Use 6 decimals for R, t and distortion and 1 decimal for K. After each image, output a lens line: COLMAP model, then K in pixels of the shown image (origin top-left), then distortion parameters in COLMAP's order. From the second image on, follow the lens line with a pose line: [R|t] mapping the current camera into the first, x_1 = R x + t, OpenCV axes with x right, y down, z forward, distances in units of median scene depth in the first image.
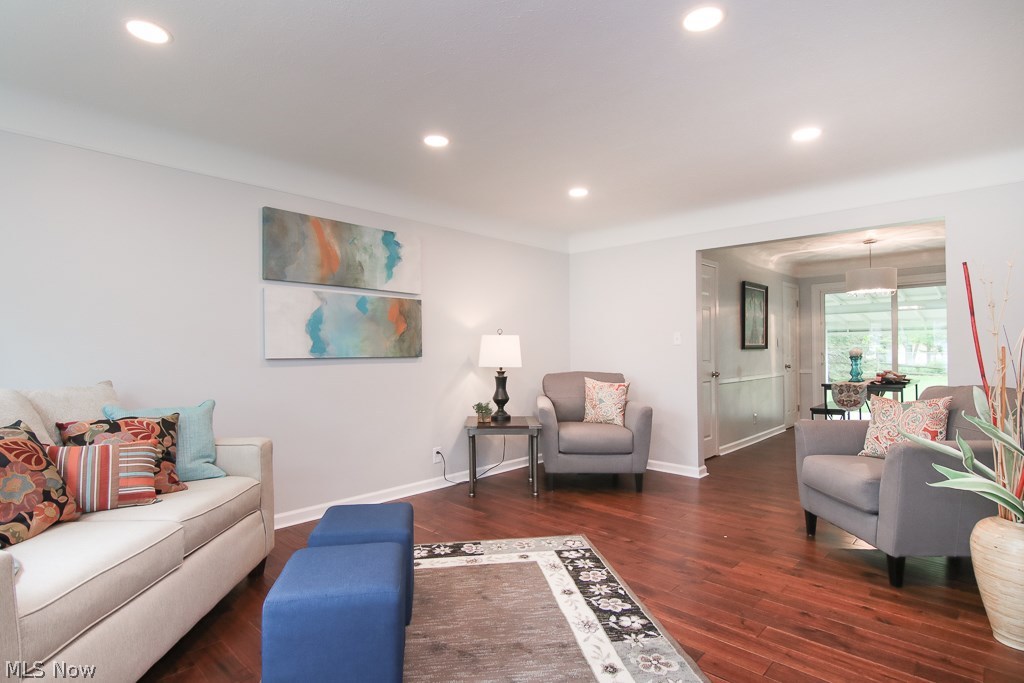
lens RADIAL K [[523.6, 0, 508.2], [0, 523.6, 349.1], [0, 0, 1]] dist [-0.001628, 0.000119]
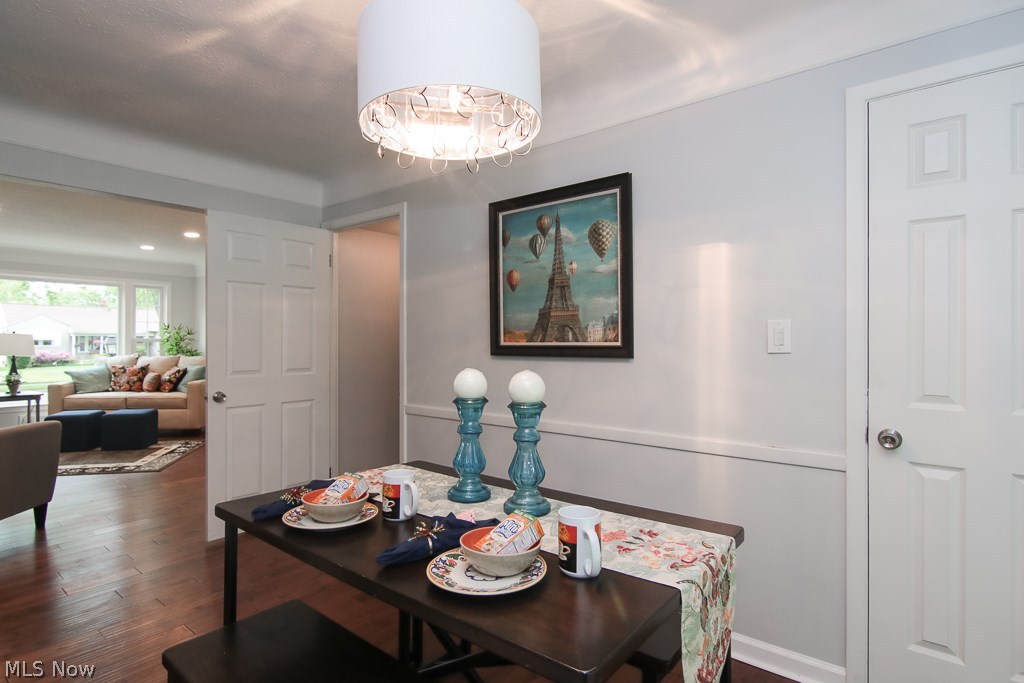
lens RADIAL K [[523.6, 0, 508.2], [0, 523.6, 349.1], [0, 0, 1]] dist [-0.001628, 0.000119]
pose [[0.091348, 0.019731, -0.995624, 2.539511], [-0.001110, 0.999805, 0.019712, -0.036136], [0.995818, -0.000696, 0.091352, 2.722727]]
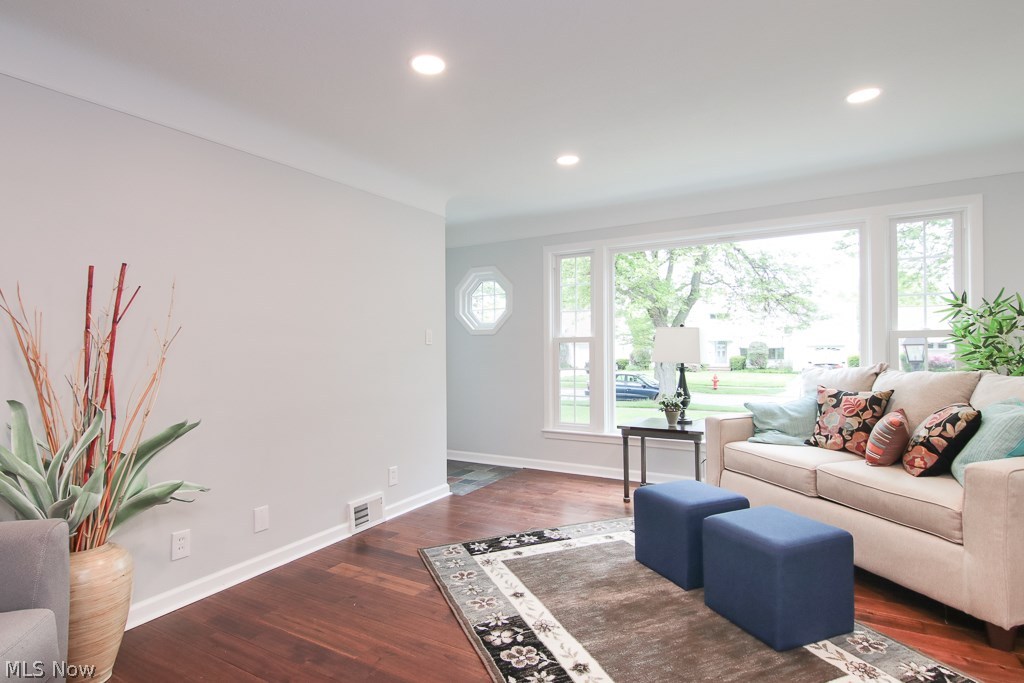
lens RADIAL K [[523.6, 0, 508.2], [0, 523.6, 349.1], [0, 0, 1]] dist [-0.001628, 0.000119]
pose [[-0.975353, 0.018712, -0.219854, 0.415938], [0.019856, 0.999798, -0.002993, 0.001056], [0.219754, -0.007285, -0.975528, 1.908433]]
